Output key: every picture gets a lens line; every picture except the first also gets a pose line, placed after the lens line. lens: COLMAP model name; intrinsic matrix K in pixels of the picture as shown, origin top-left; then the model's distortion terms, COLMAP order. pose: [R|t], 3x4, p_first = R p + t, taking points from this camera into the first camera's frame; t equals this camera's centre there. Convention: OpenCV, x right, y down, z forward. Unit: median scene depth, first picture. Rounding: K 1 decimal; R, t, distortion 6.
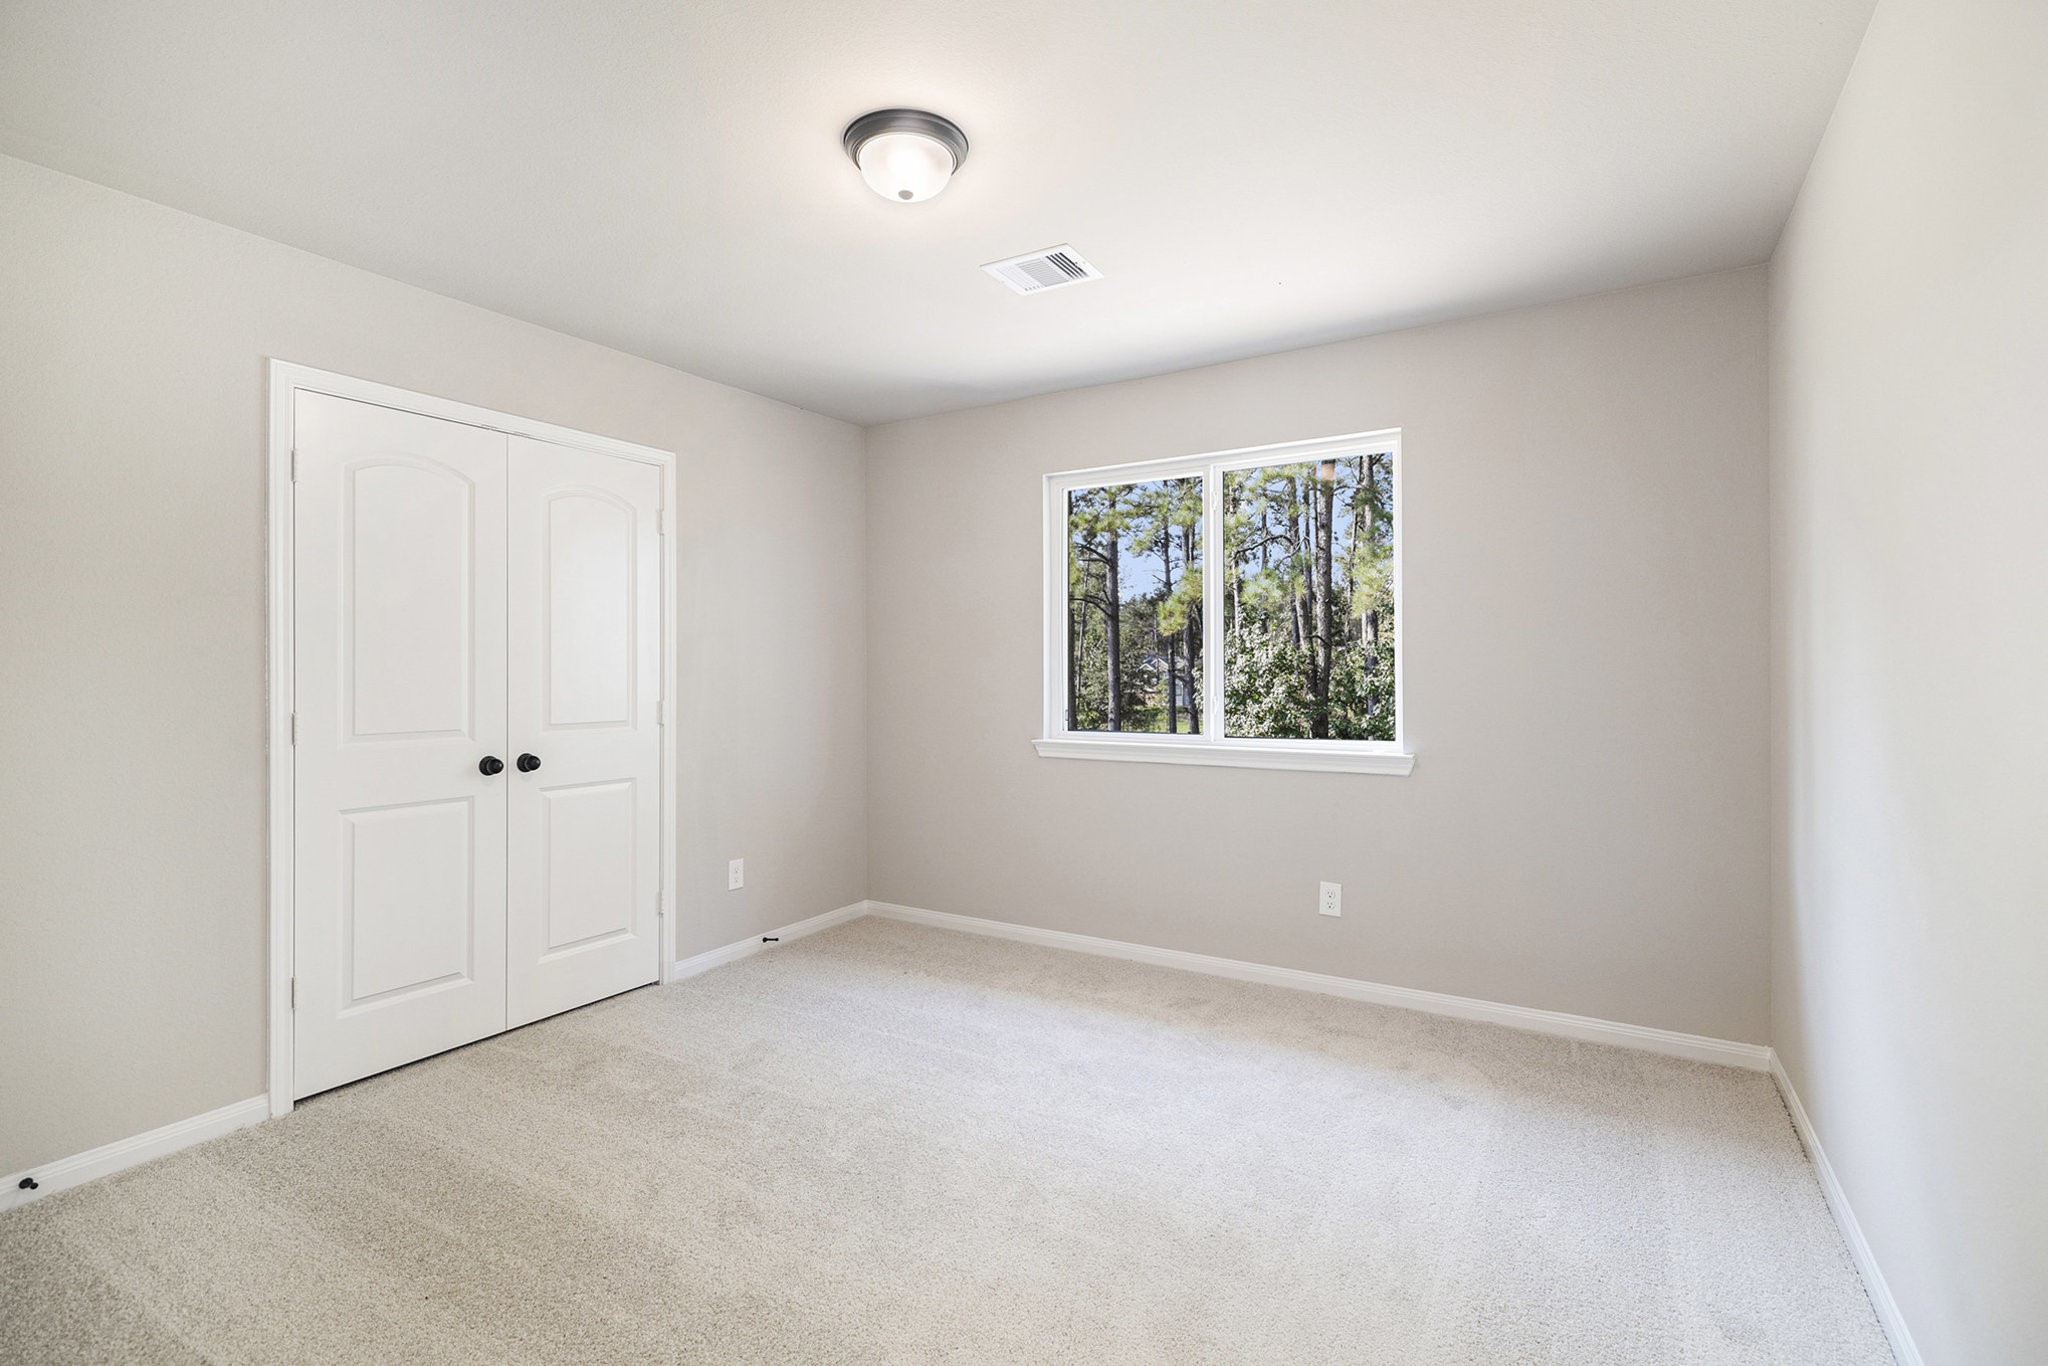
lens RADIAL K [[942.9, 0, 1027.2], [0, 942.9, 673.2], [0, 0, 1]] dist [0.001441, 0.000390]
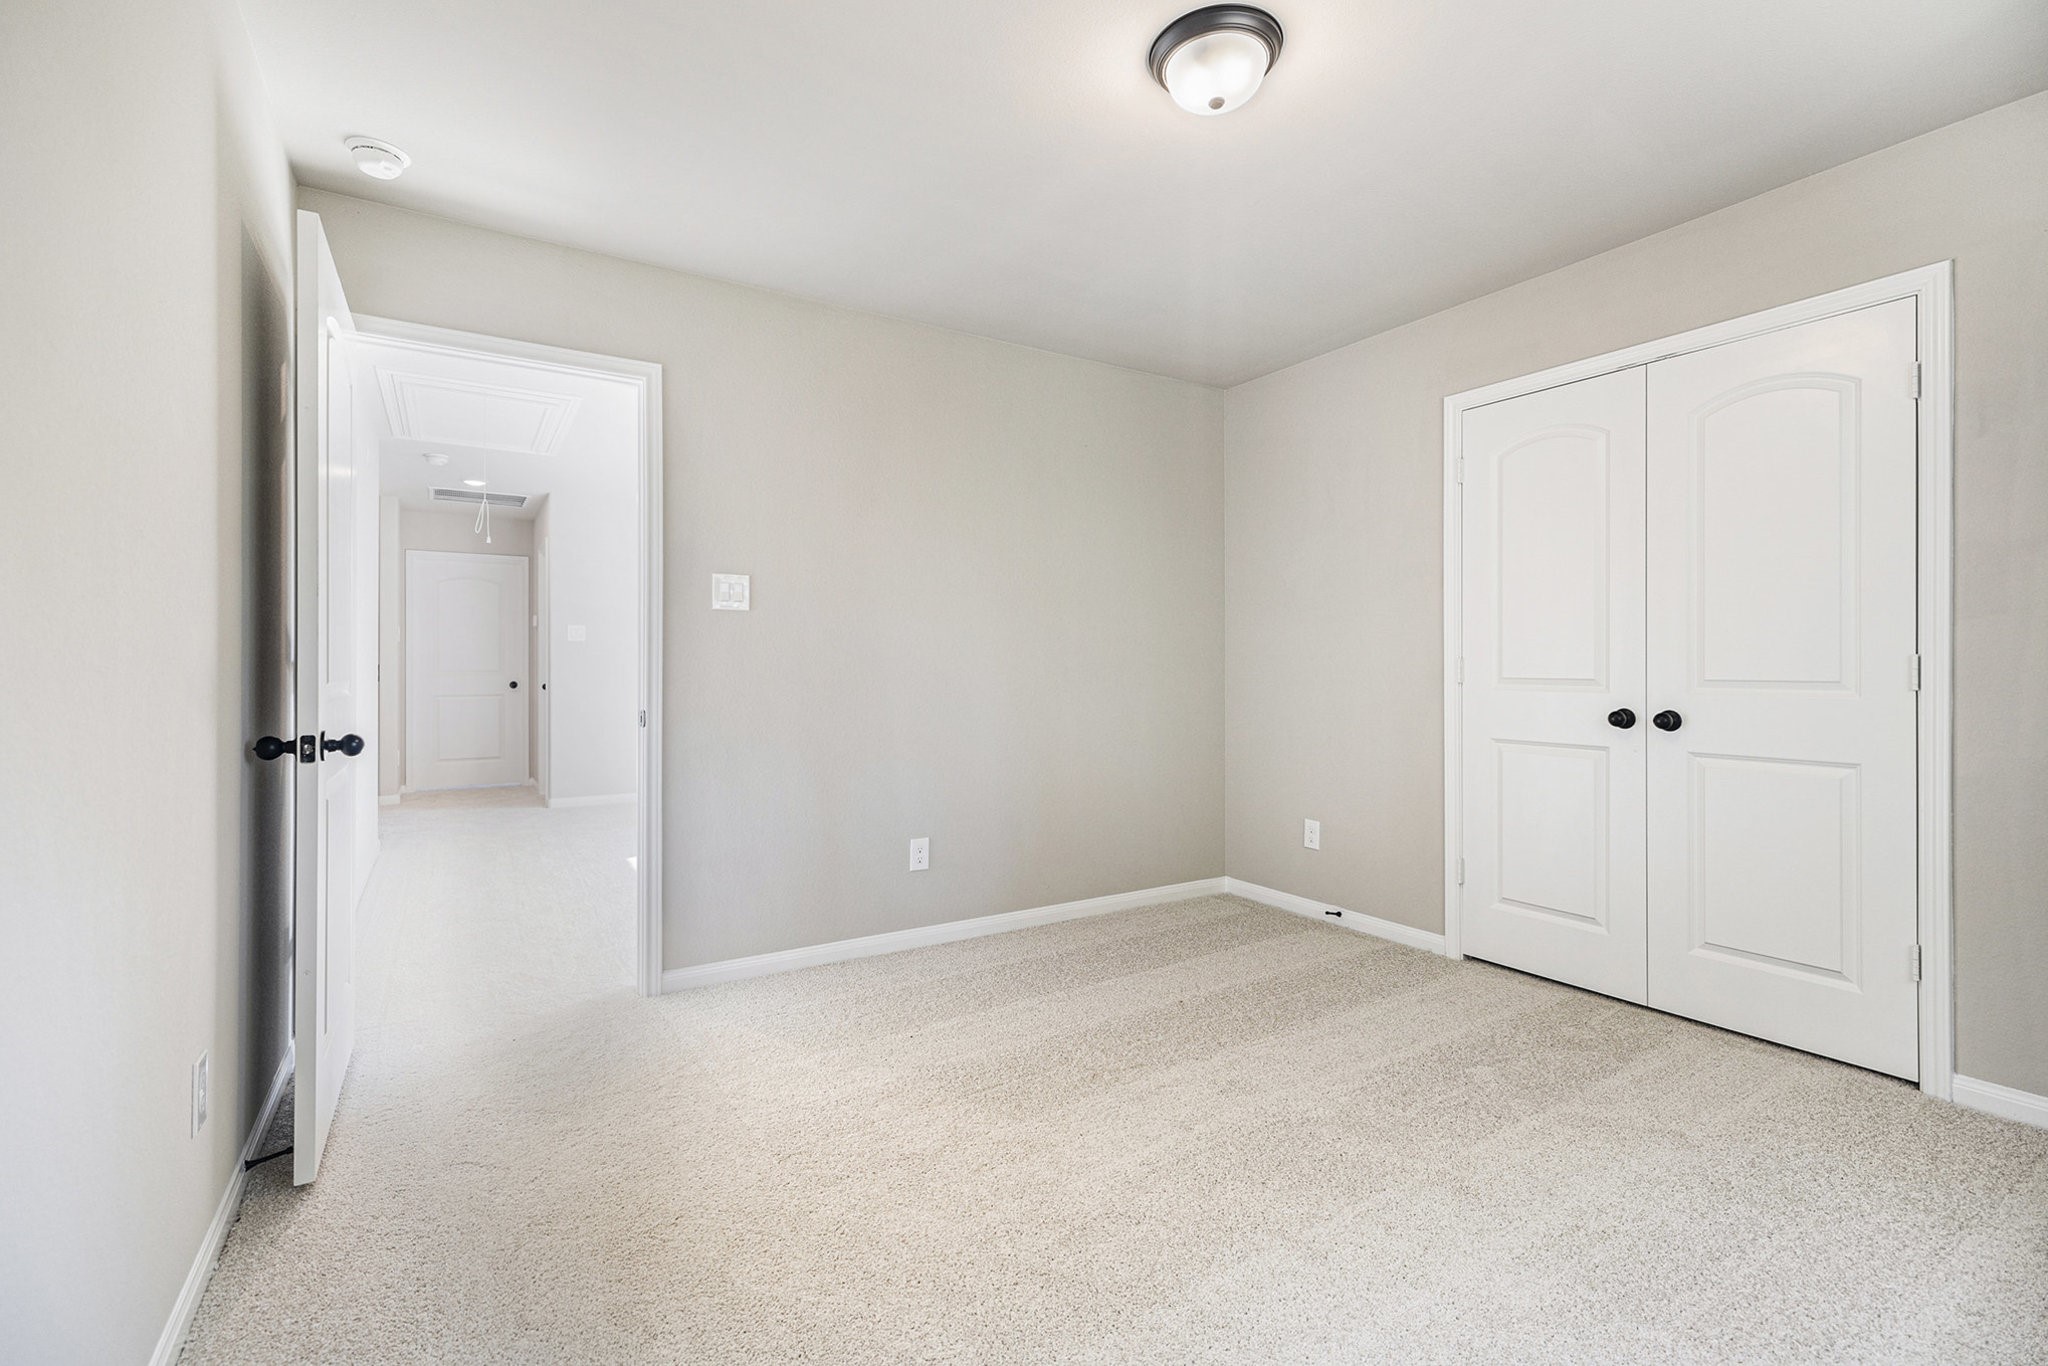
lens RADIAL K [[888.0, 0, 1013.9], [0, 888.0, 667.1], [0, 0, 1]] dist [0.003544, 0.000685]
pose [[-0.449641, 0.001272, -0.893208, 0.533796], [-0.000923, 0.999998, 0.001889, 0.045725], [0.893209, 0.001674, -0.449639, 0.872548]]
